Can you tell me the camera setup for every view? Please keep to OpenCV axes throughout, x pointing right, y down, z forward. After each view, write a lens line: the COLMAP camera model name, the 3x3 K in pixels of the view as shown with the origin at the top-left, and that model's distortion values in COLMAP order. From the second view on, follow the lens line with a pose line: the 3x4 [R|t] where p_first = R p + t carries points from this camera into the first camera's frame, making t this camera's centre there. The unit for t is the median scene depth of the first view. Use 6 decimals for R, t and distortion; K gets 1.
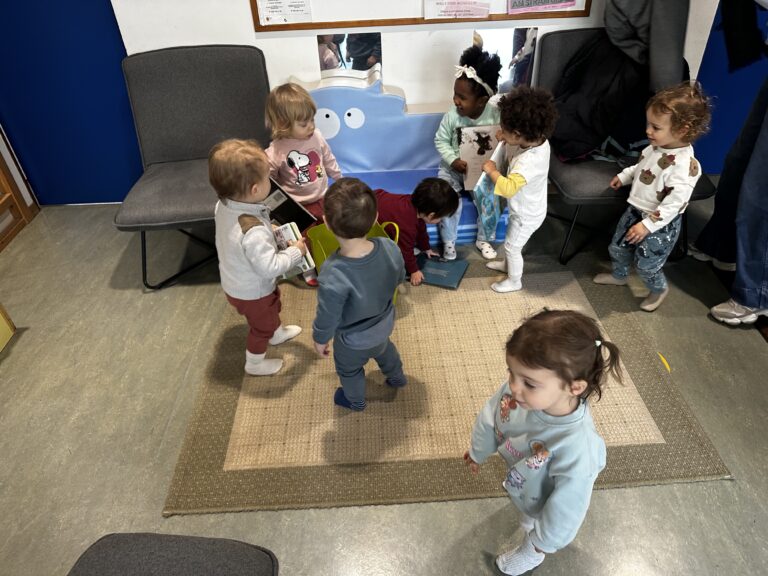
lens RADIAL K [[537.9, 0, 384.0], [0, 537.9, 288.0], [0, 0, 1]] dist [0.031097, -0.066776]
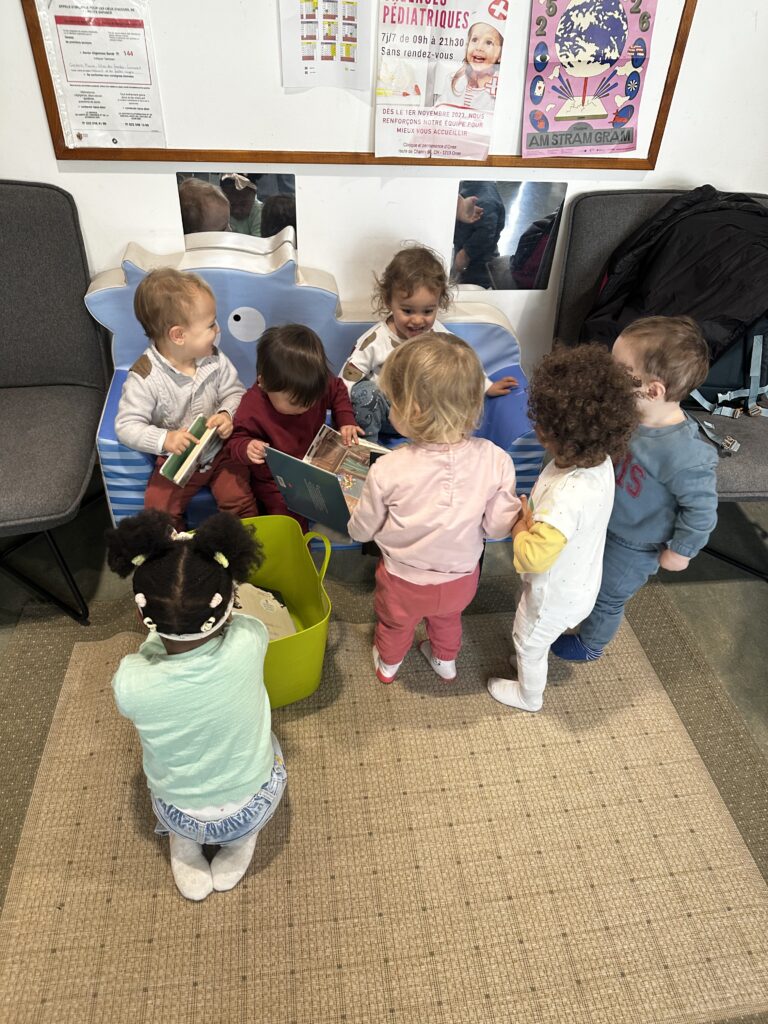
lens RADIAL K [[718.2, 0, 385.6], [0, 718.2, 515.0], [0, 0, 1]] dist [-0.007816, -0.005693]
pose [[0.992230, 0.005660, 0.124288, -0.002964], [-0.008792, 0.999657, 0.024666, -0.156273], [-0.124106, -0.025567, 0.991939, 0.273808]]
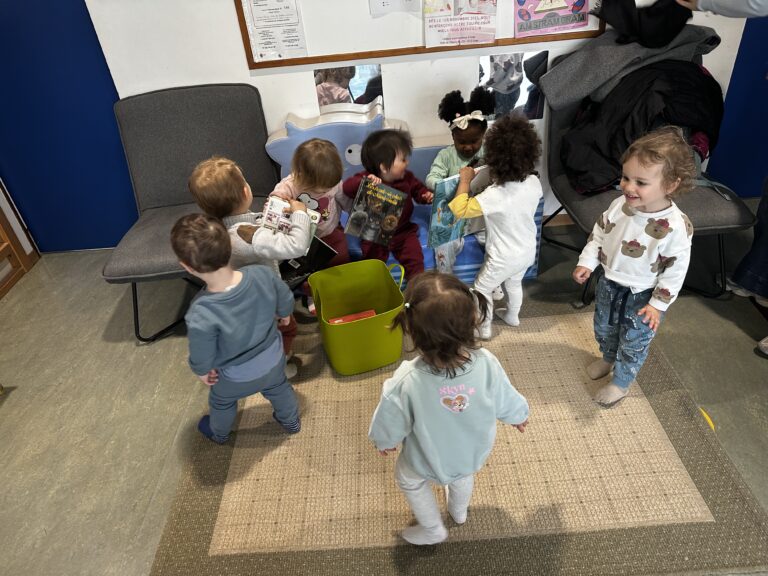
lens RADIAL K [[538.7, 0, 380.0], [0, 538.7, 288.3], [0, 0, 1]] dist [-0.007816, -0.005693]
pose [[0.998450, -0.027041, -0.048650, 0.031068], [0.025077, 0.998863, -0.040537, -0.045701], [0.049690, 0.039254, 0.997993, 0.081866]]
